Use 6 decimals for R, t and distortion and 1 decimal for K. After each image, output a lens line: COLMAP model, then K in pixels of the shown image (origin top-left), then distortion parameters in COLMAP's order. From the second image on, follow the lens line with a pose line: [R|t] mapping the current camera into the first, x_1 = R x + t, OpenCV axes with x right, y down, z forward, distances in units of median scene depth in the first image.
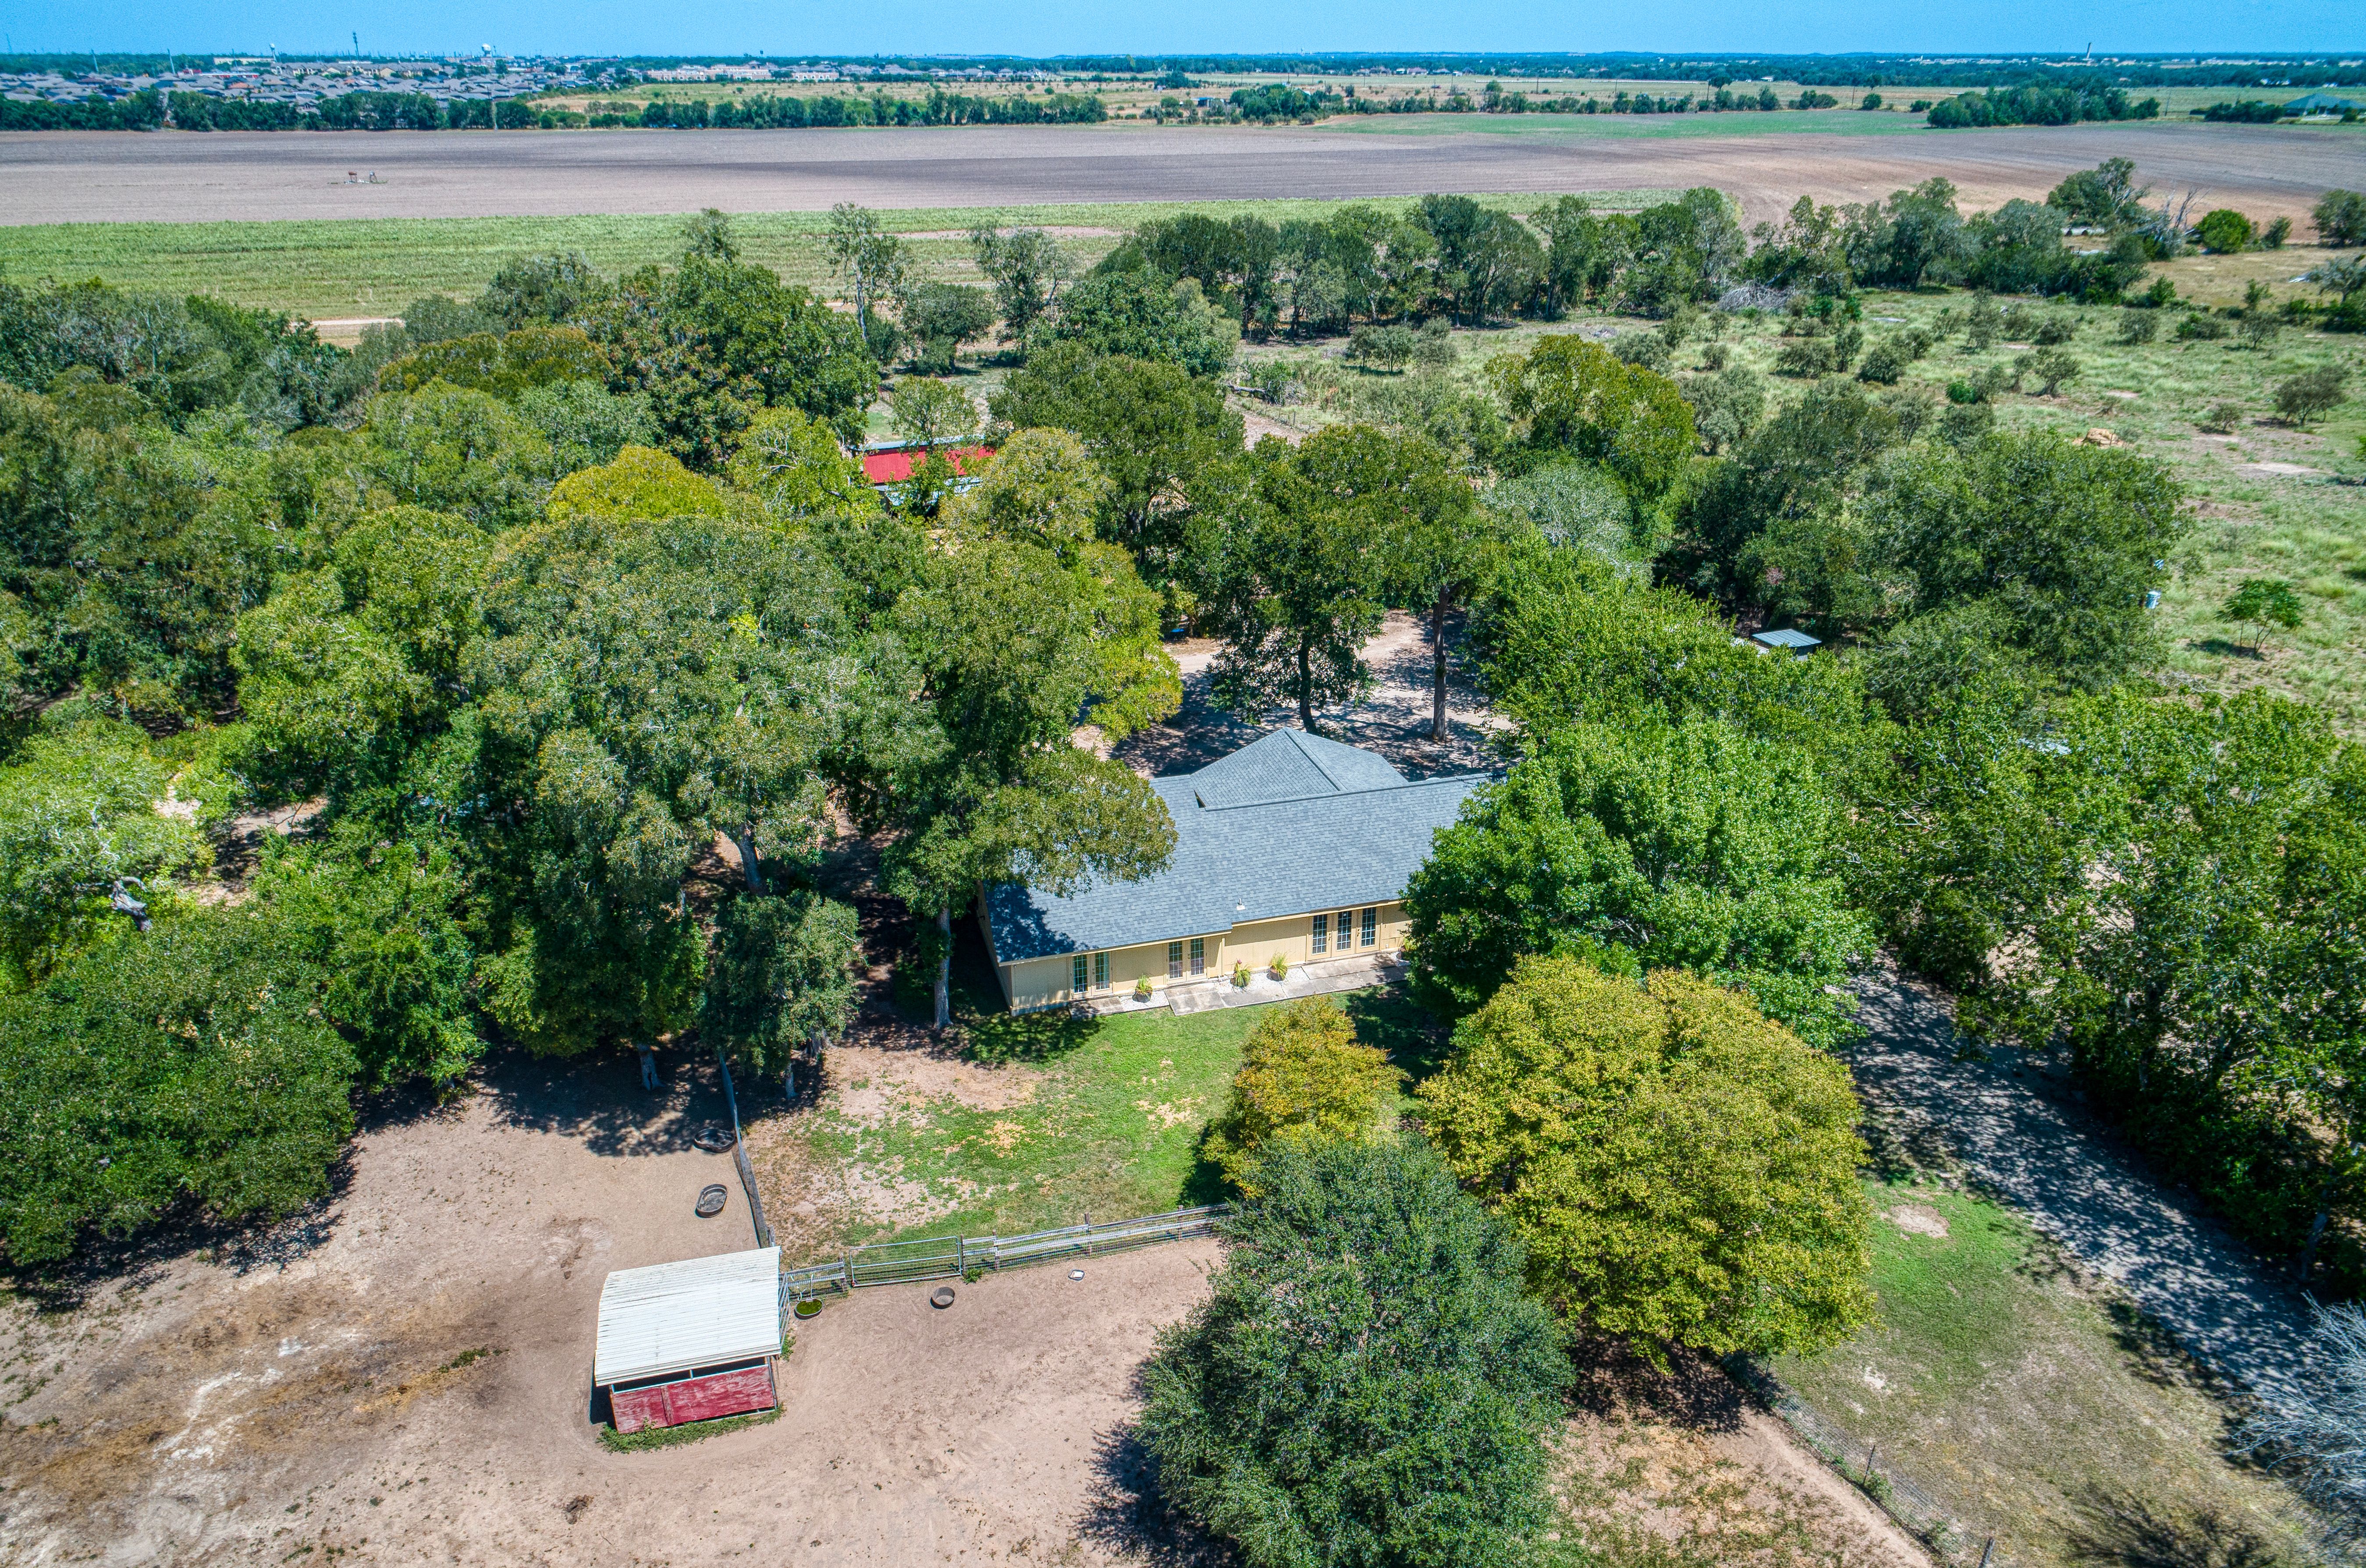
lens RADIAL K [[1617.3, 0, 1183.0], [0, 1617.3, 784.0], [0, 0, 1]] dist [-0.005322, -0.001561]
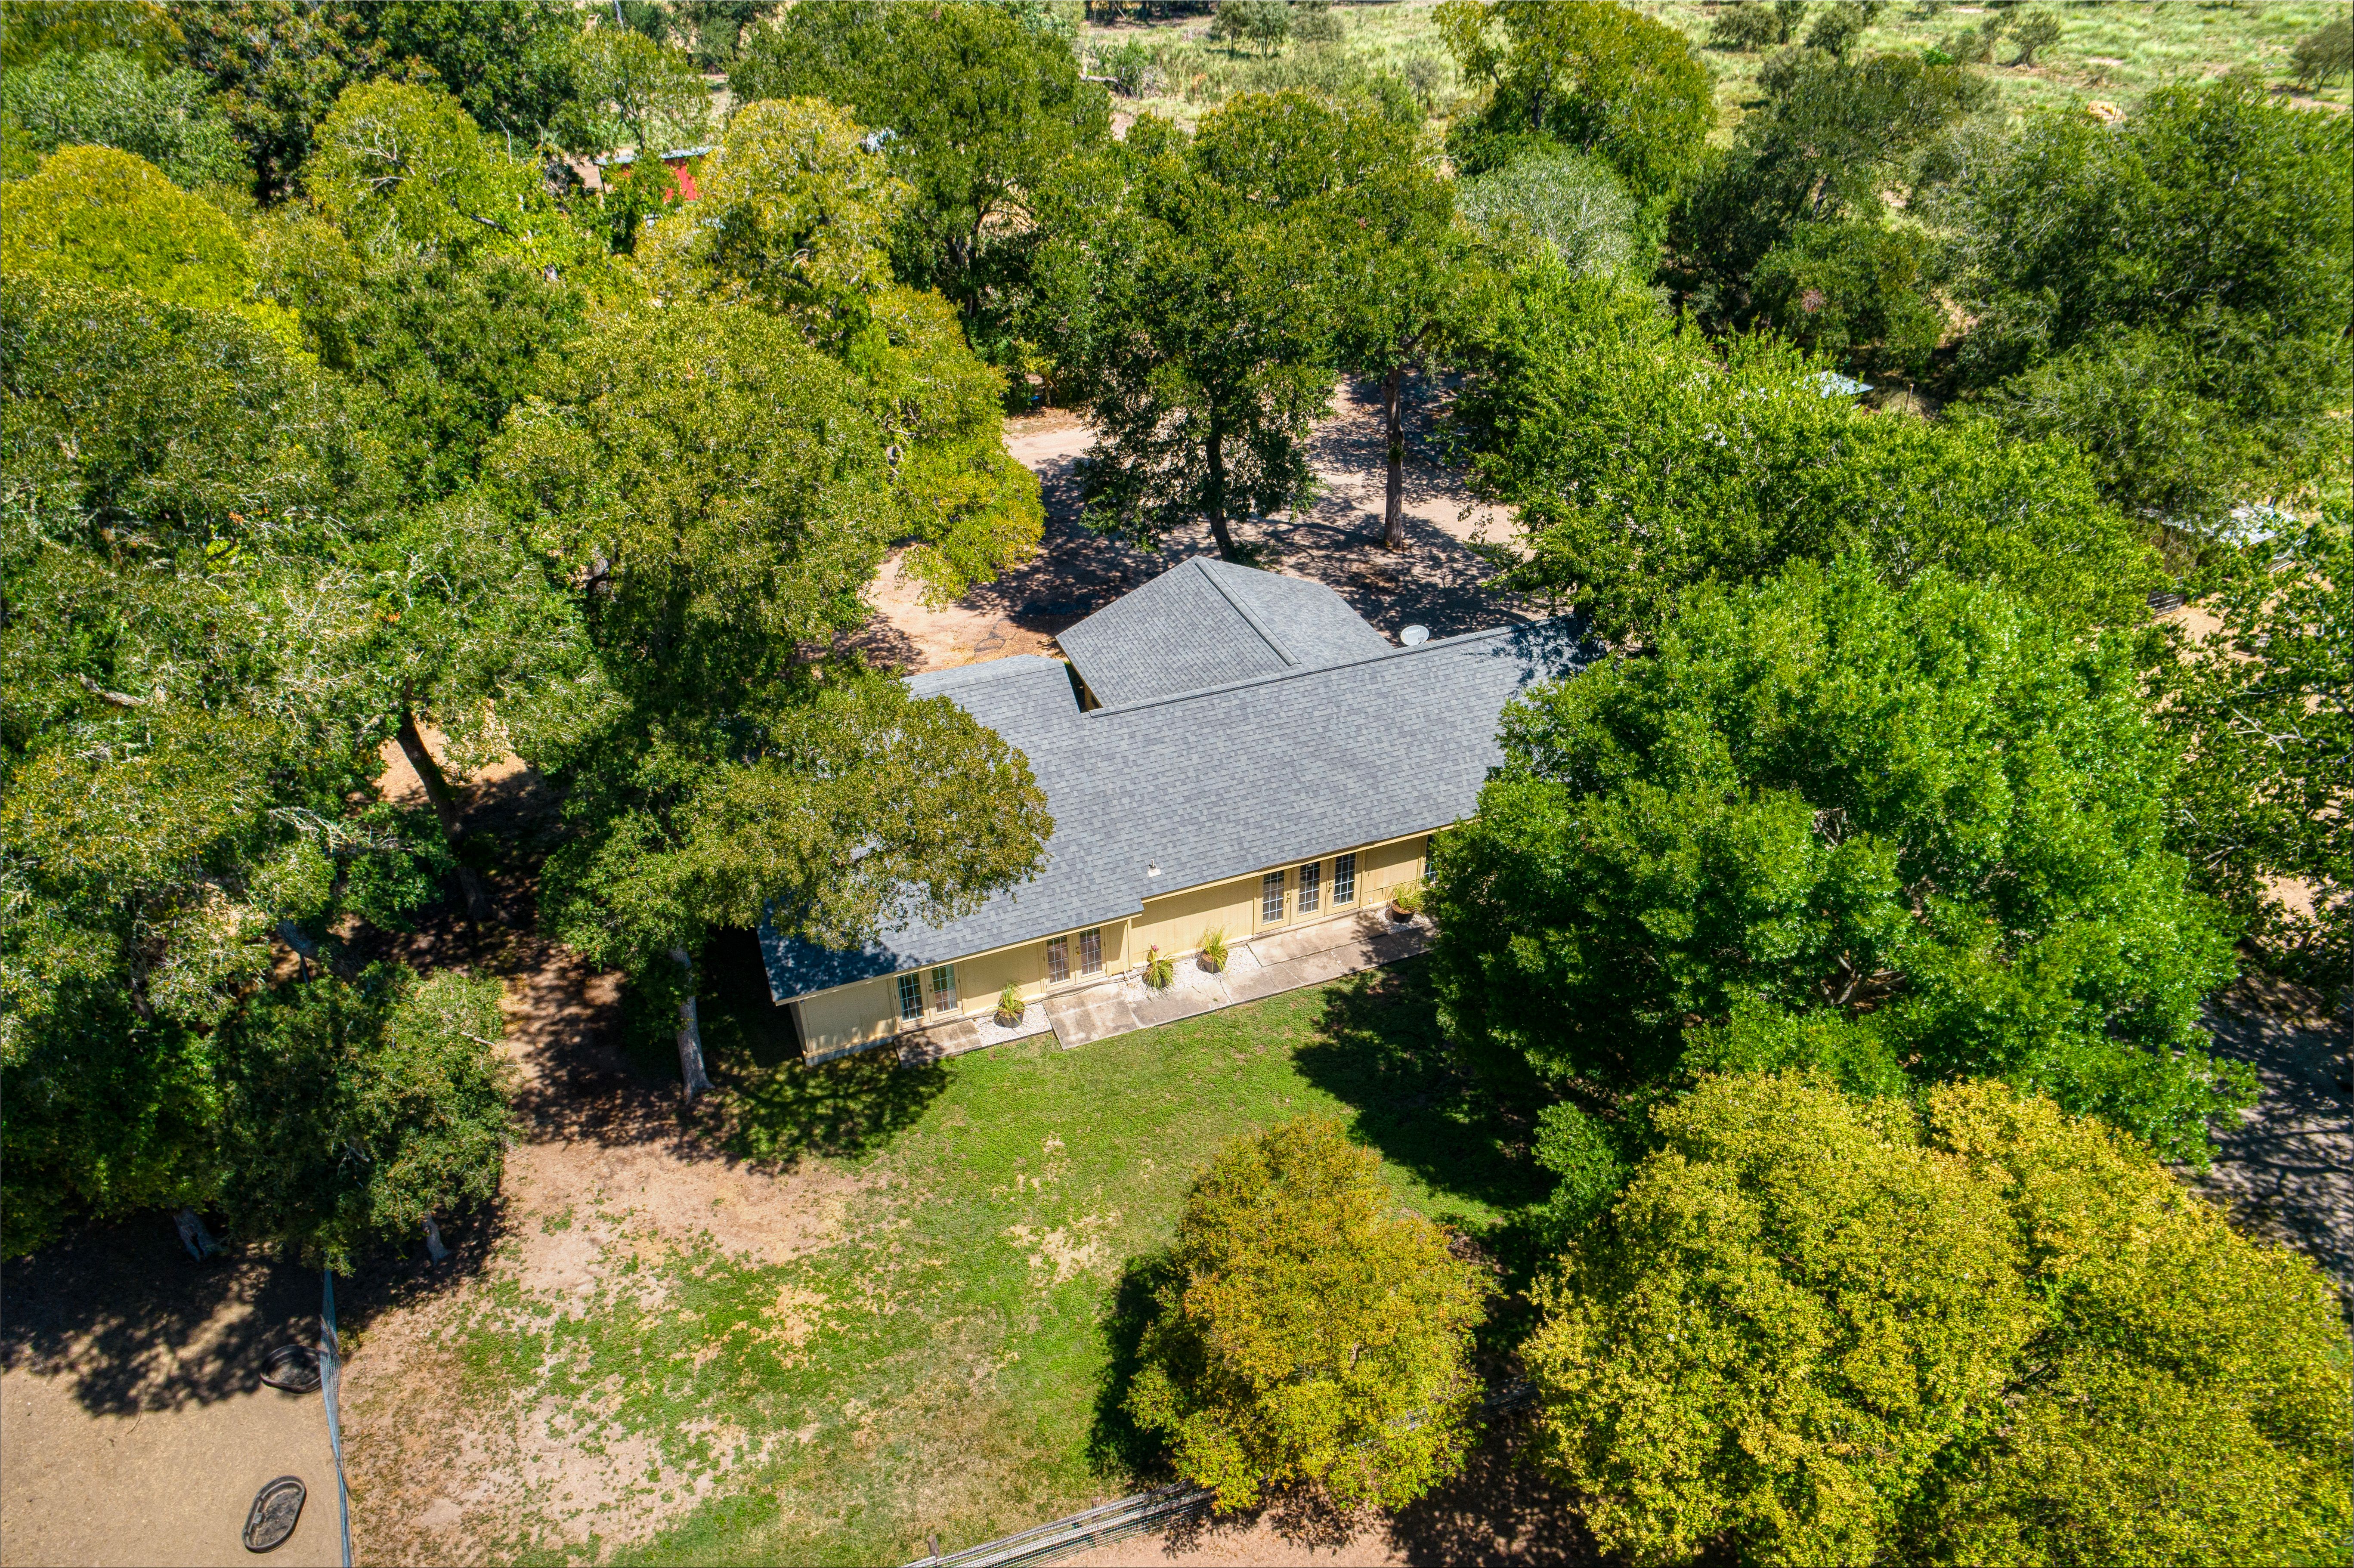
lens RADIAL K [[1588.0, 0, 1183.0], [0, 1588.0, 785.8], [0, 0, 1]] dist [-0.002126, -0.003123]
pose [[0.995435, -0.056471, 0.076945, 0.000269], [0.042719, 0.984532, 0.169915, -0.063058], [-0.085350, -0.165852, 0.982450, 0.369425]]
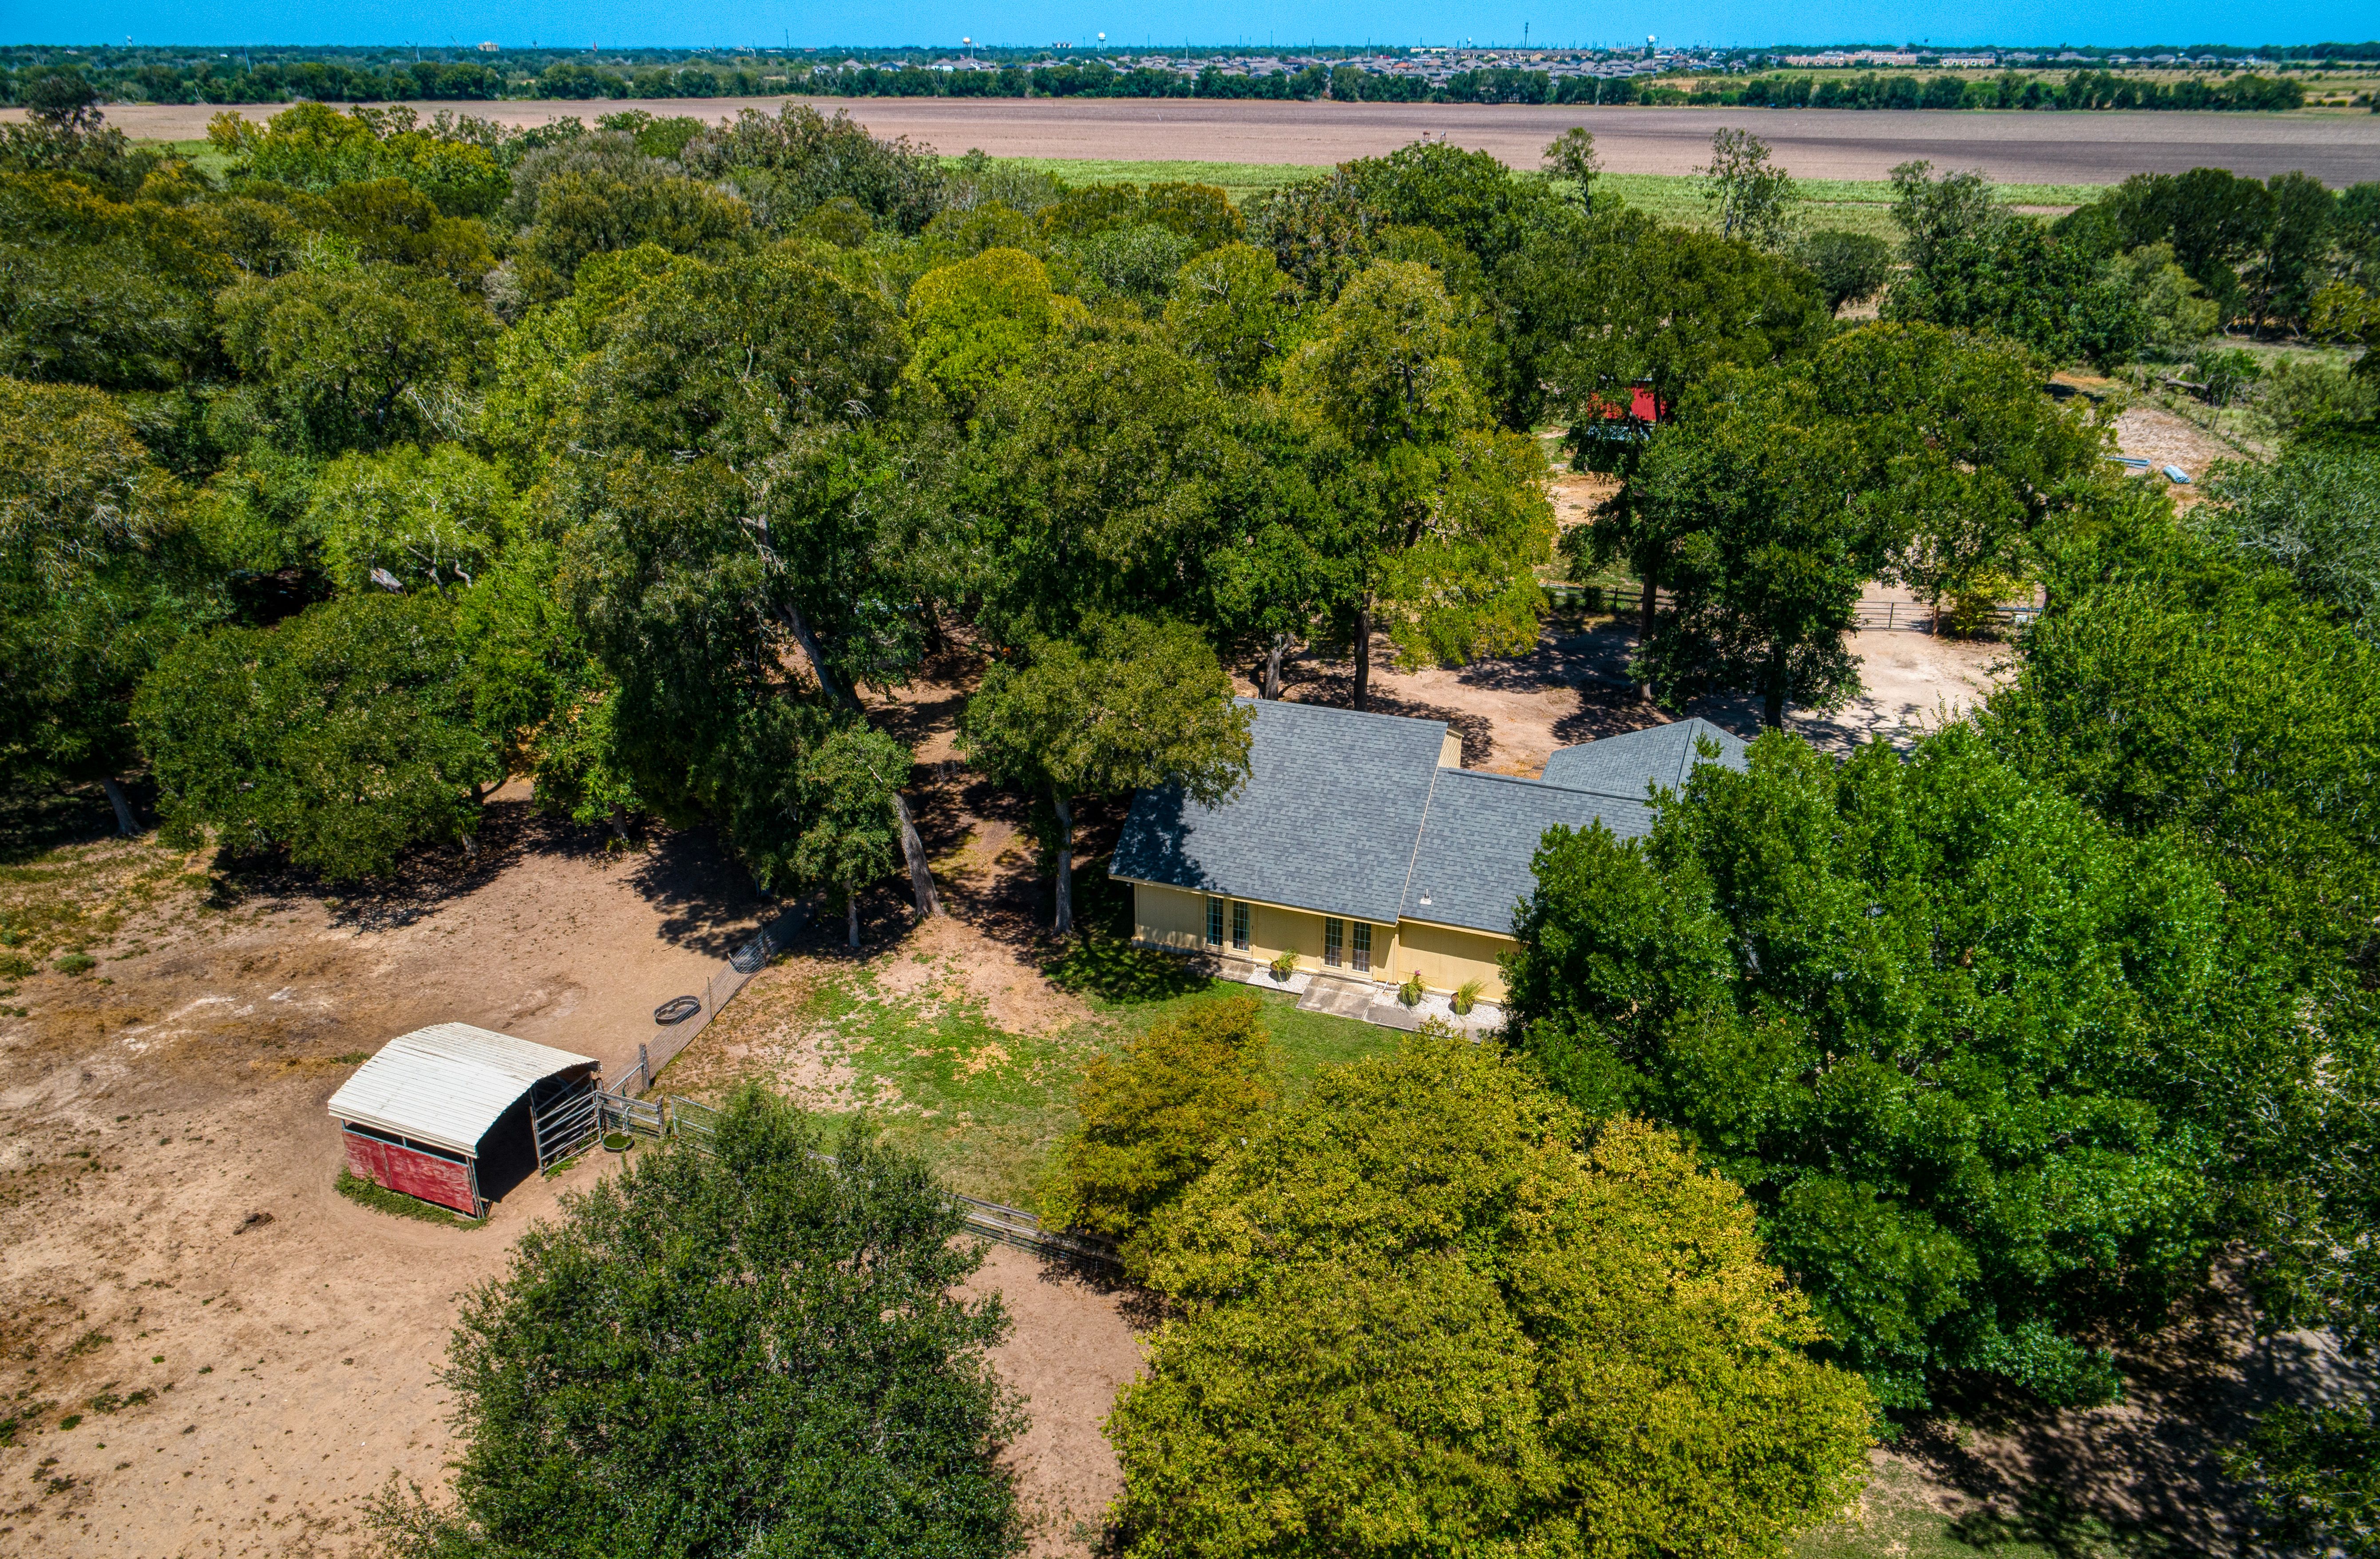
lens RADIAL K [[1618.3, 0, 1190.0], [0, 1618.3, 779.5], [0, 0, 1]] dist [-0.000155, -0.001134]
pose [[0.803565, 0.240916, -0.544281, 0.331371], [-0.241826, 0.967696, 0.071305, -0.004876], [0.543878, 0.074323, 0.835867, 0.301238]]
